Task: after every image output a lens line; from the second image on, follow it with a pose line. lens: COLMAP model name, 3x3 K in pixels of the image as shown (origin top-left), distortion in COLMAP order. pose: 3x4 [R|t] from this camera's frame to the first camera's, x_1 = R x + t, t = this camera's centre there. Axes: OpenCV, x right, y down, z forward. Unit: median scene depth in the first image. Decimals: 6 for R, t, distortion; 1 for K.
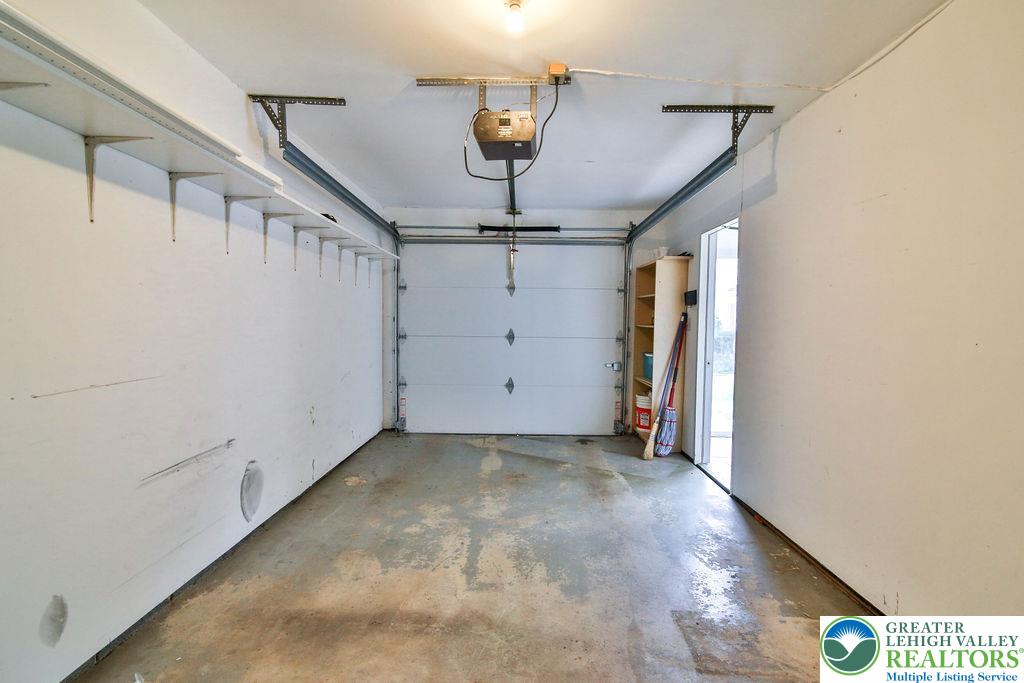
lens RADIAL K [[500.9, 0, 511.8], [0, 500.9, 341.8], [0, 0, 1]] dist [-0.012457, -0.000750]
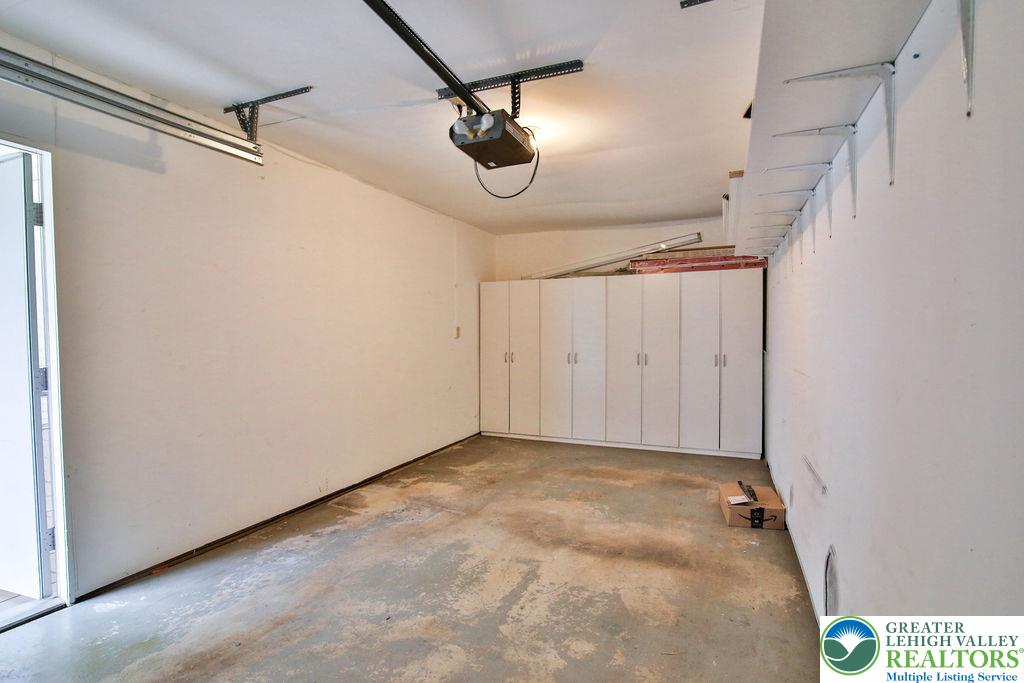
lens RADIAL K [[500.9, 0, 510.6], [0, 500.9, 342.8], [0, 0, 1]] dist [-0.012457, -0.000750]
pose [[-0.923845, -0.014655, 0.382487, -0.408263], [0.009662, 0.998055, 0.061578, -0.069024], [-0.382645, 0.060584, -0.921907, 1.847030]]
